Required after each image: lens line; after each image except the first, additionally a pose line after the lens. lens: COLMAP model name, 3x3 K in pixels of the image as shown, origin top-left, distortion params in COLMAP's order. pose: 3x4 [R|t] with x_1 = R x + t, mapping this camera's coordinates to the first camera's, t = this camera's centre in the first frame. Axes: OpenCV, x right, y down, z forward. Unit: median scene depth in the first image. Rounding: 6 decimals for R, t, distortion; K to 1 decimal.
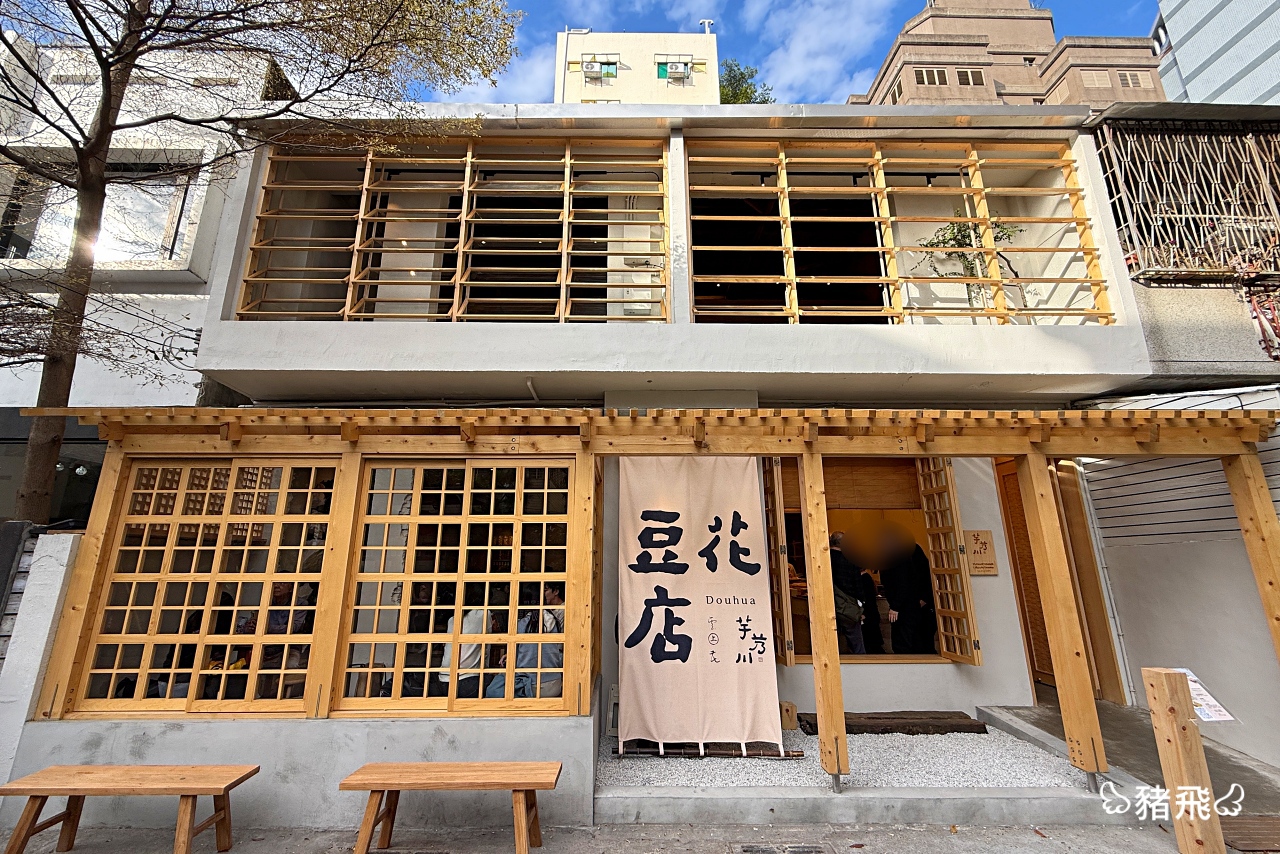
lens RADIAL K [[483.2, 0, 631.7], [0, 483.2, 424.5], [0, 0, 1]] dist [0.002431, -0.000293]
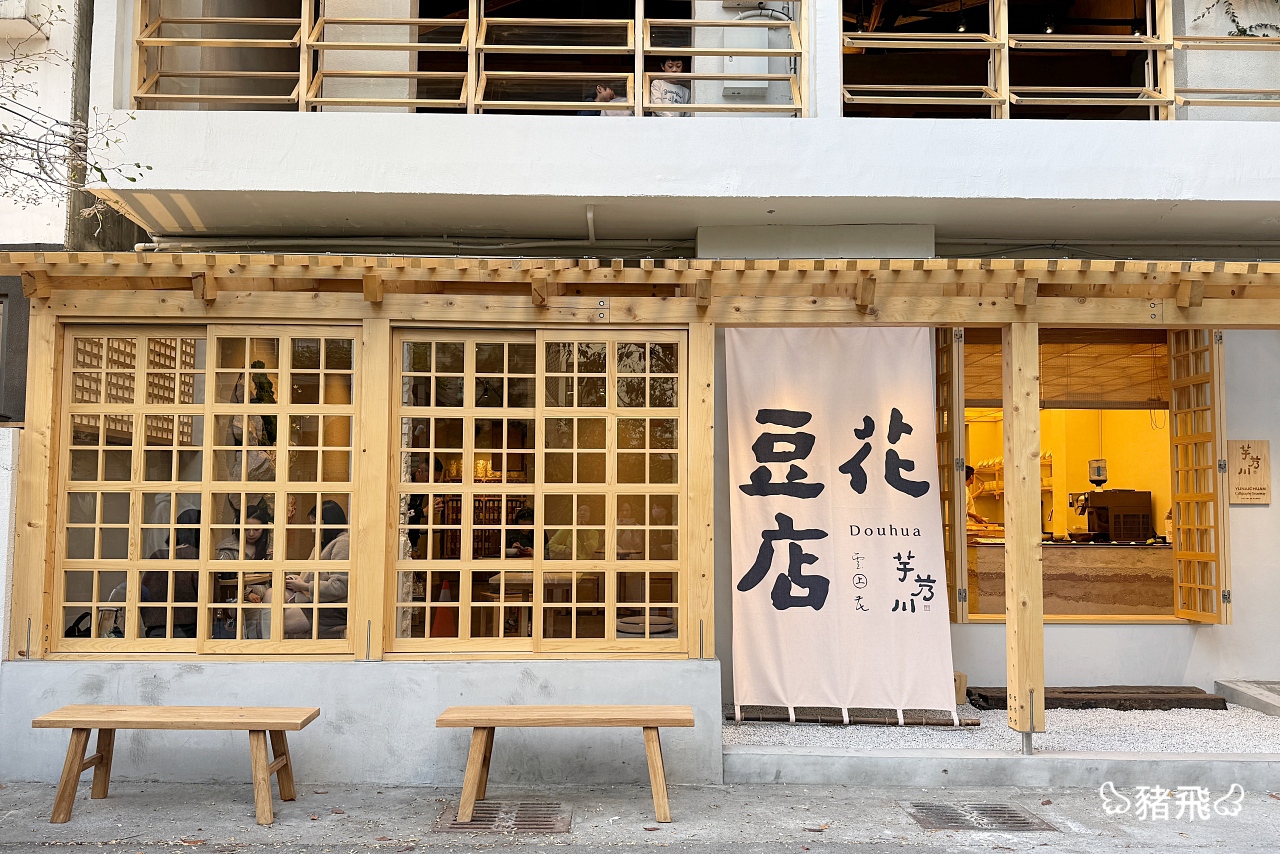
lens RADIAL K [[893.4, 0, 630.6], [0, 893.4, 429.5], [0, 0, 1]] dist [0.047258, -0.045604]
pose [[0.999970, 0.004838, 0.006014, -0.210140], [-0.005811, 0.984716, 0.174071, -0.012188], [-0.005080, -0.174101, 0.984715, -0.318713]]
